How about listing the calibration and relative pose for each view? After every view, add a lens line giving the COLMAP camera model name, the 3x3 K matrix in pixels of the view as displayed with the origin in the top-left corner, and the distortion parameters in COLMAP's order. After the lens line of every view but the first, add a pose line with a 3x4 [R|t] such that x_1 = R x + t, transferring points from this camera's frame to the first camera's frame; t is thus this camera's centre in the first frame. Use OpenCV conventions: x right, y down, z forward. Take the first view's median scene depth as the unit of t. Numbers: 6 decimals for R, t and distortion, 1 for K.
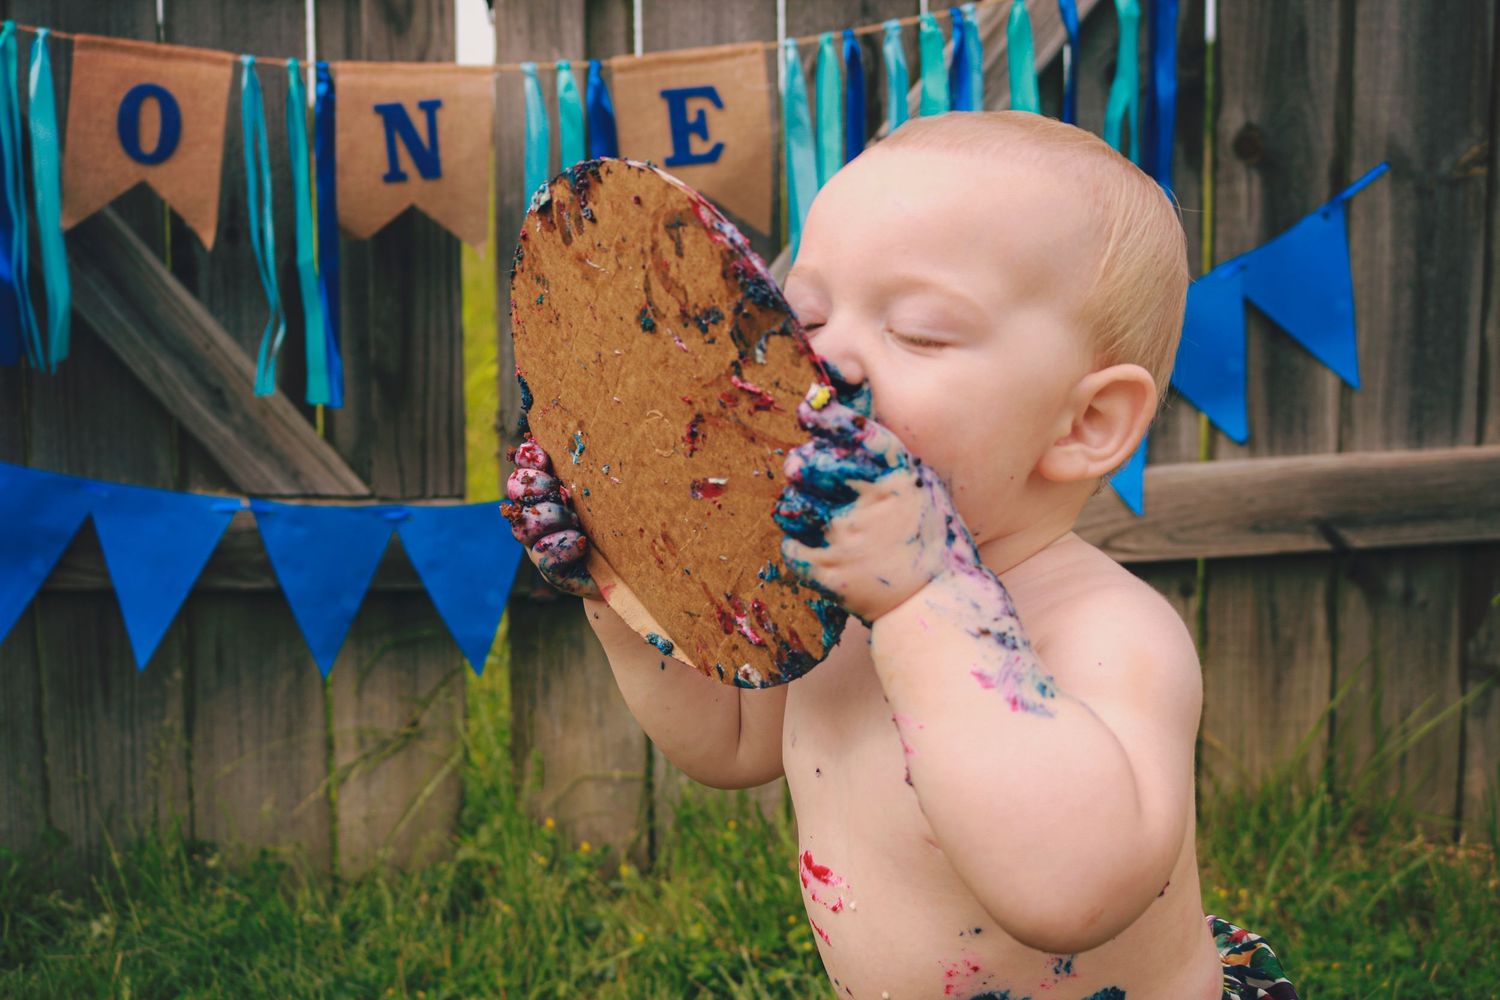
lens RADIAL K [[1860.0, 0, 743.4], [0, 1860.0, 500.0], [0, 0, 1]] dist [-0.063404, 0.000000]
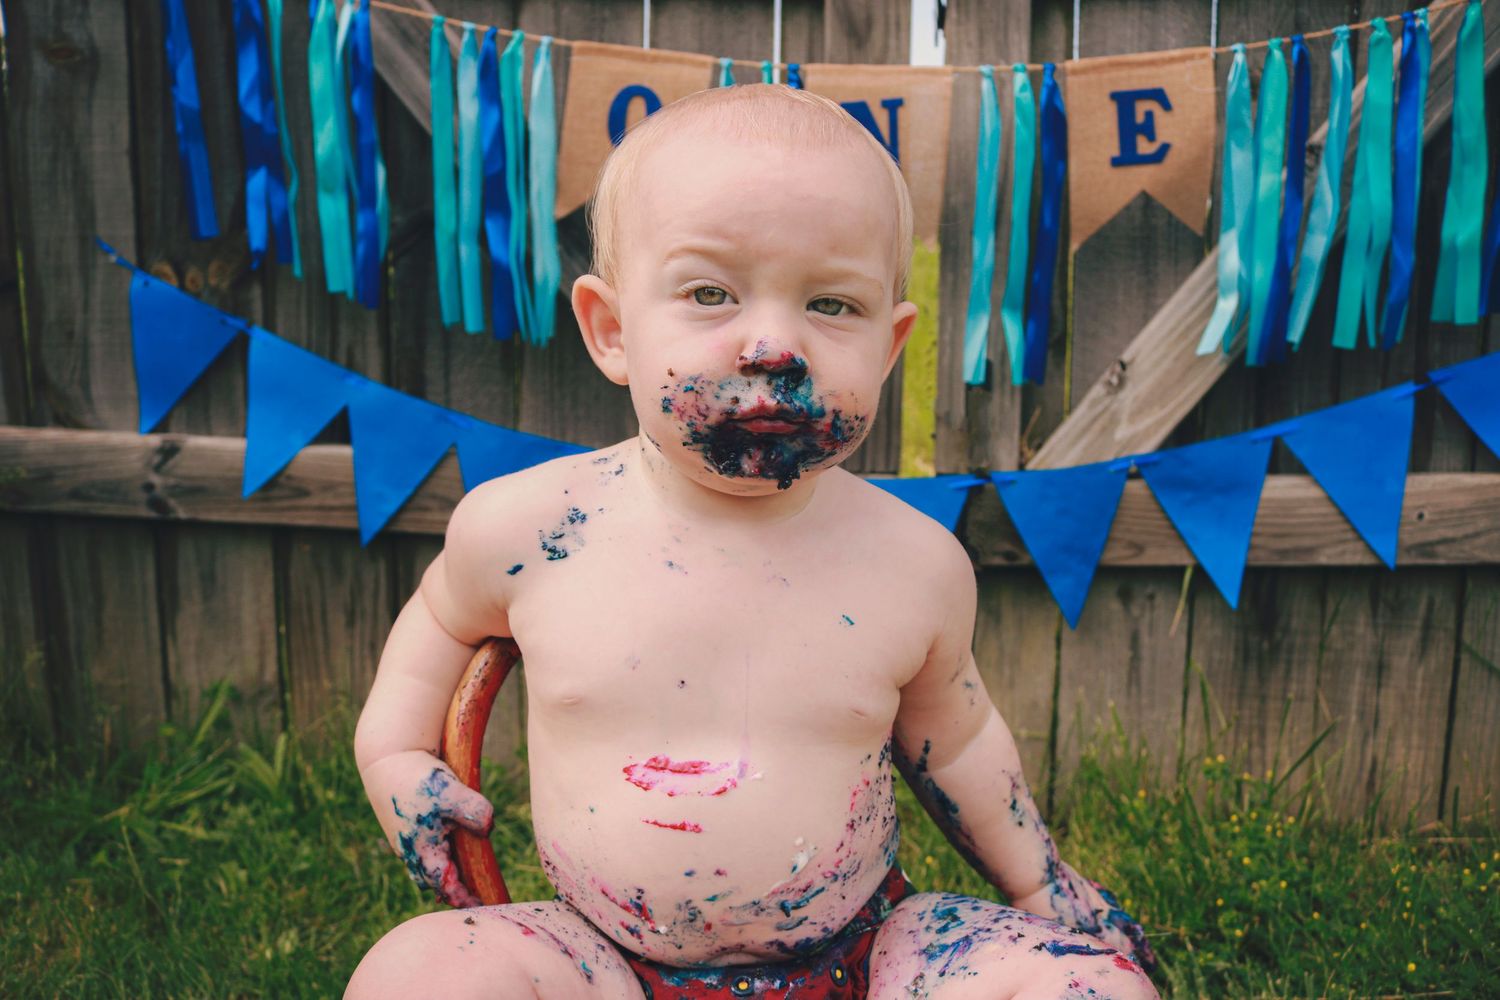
lens RADIAL K [[1262.9, 0, 742.5], [0, 1262.9, 490.0], [0, 0, 1]] dist [-0.145186, 0.089596]
pose [[0.978954, 0.043137, -0.199468, -0.095203], [-0.041694, 0.999065, 0.011431, 0.003707], [0.199775, -0.002873, 0.979838, 0.264659]]
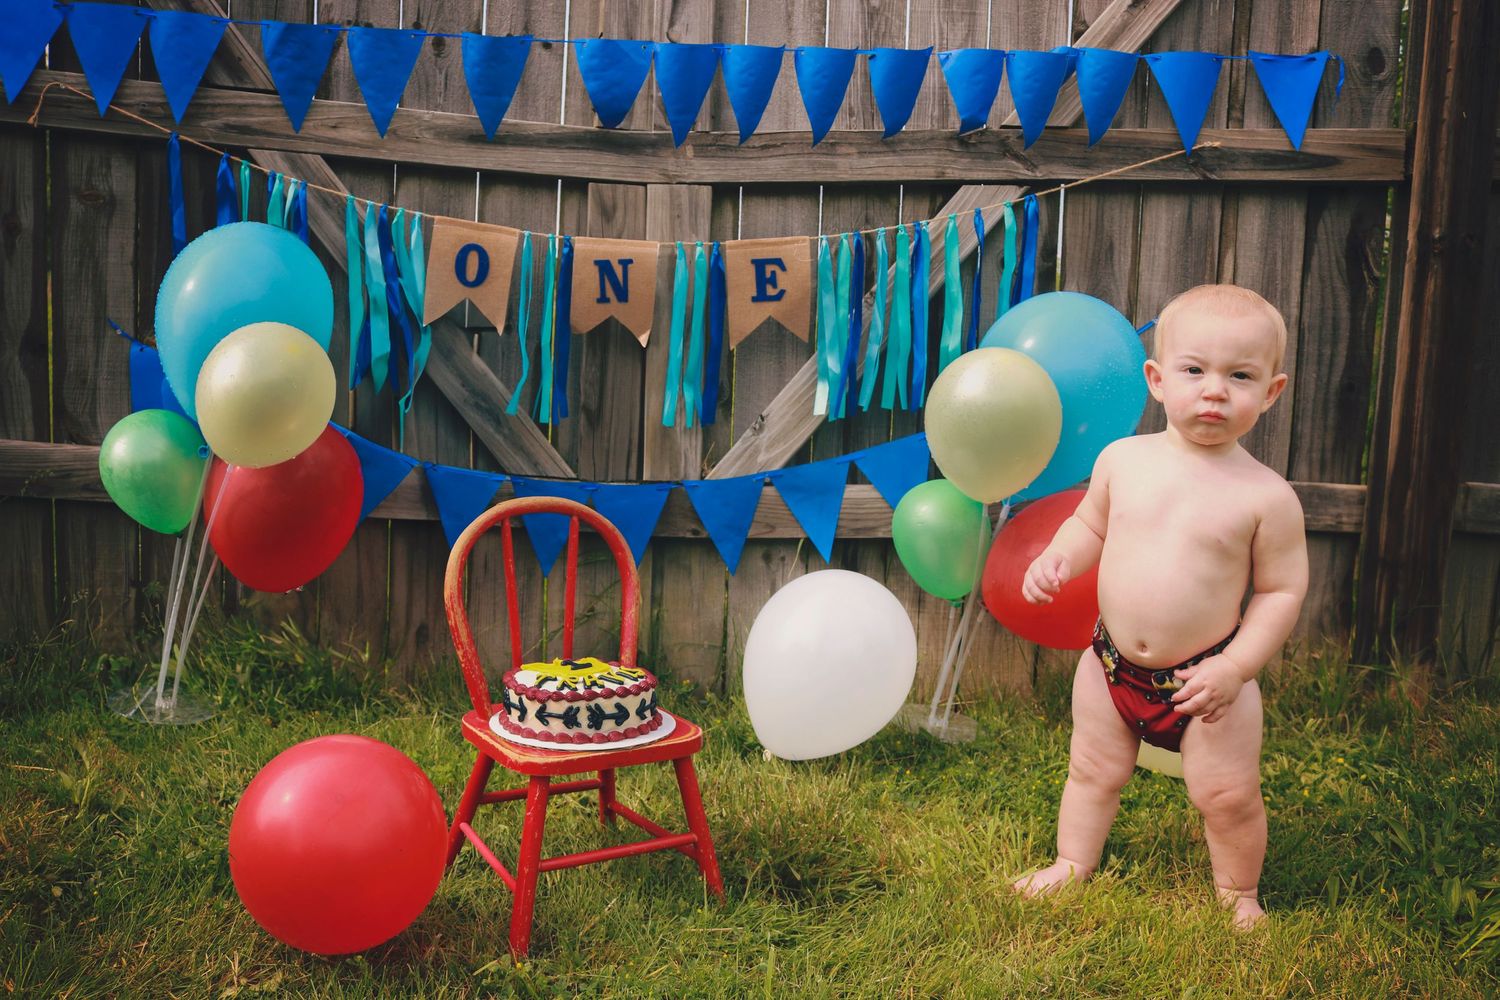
lens RADIAL K [[1262.9, 0, 752.5], [0, 1262.9, 502.1], [0, 0, 1]] dist [-0.145186, 0.089596]
pose [[0.998577, 0.049333, -0.020272, -0.006879], [-0.049890, 0.998364, -0.027950, 0.047403], [0.018860, 0.028922, 0.999404, -0.208731]]
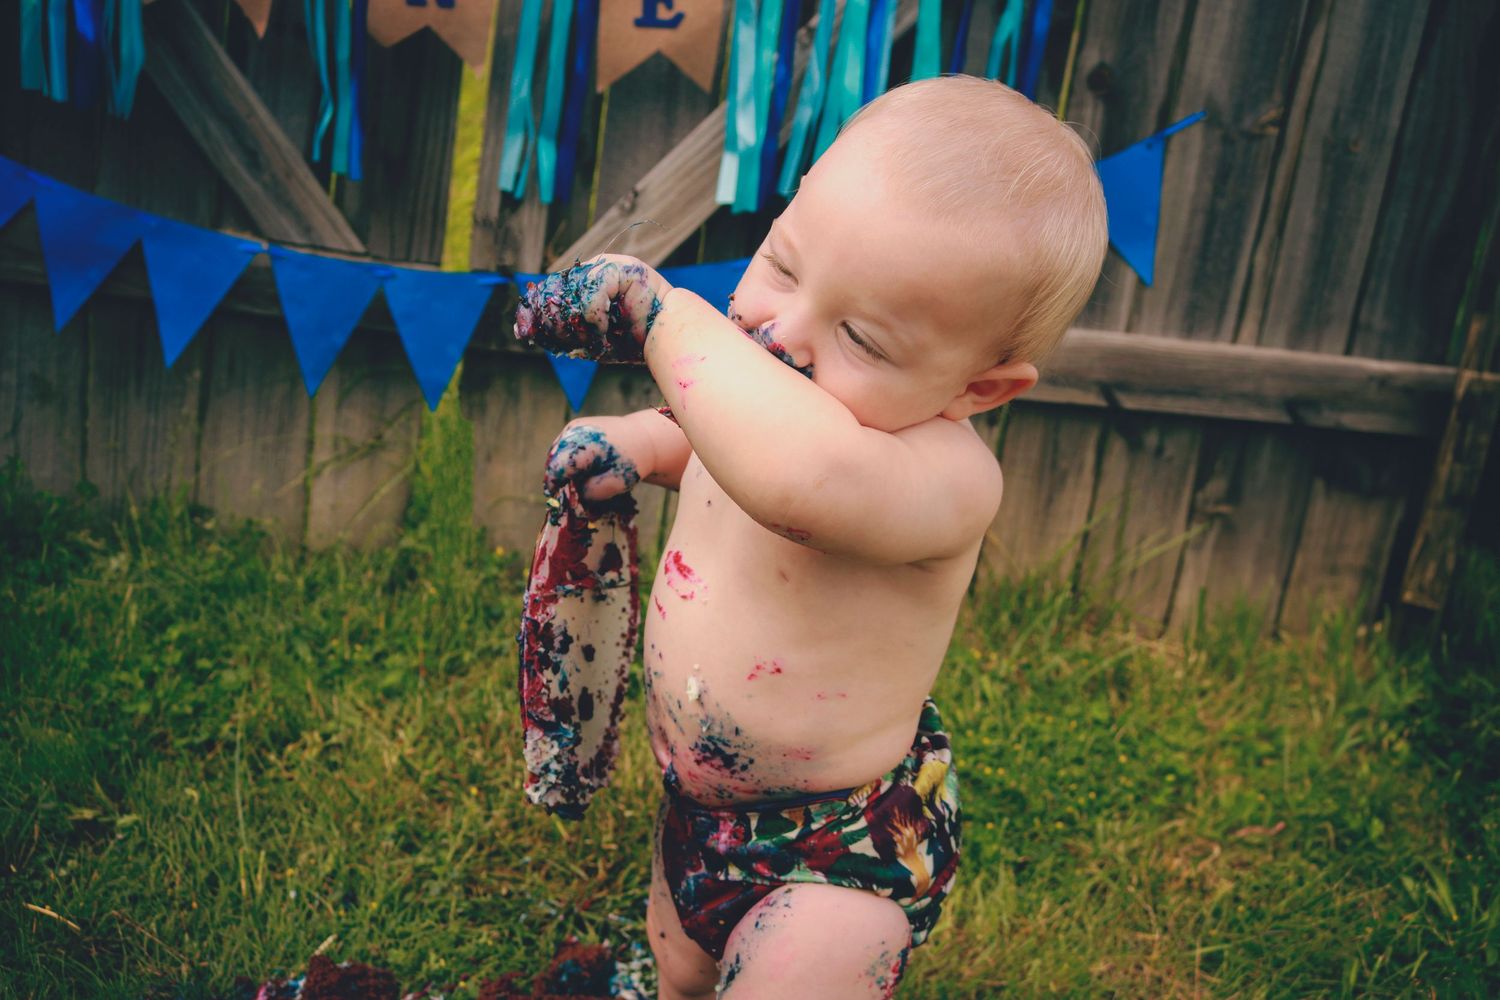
lens RADIAL K [[1515.9, 0, 744.7], [0, 1515.9, 508.6], [0, 0, 1]] dist [-0.096117, 0.000000]
pose [[0.987939, 0.140047, 0.066062, 0.009216], [-0.148250, 0.978650, 0.142359, -0.016774], [-0.044714, -0.150436, 0.987608, -0.039836]]
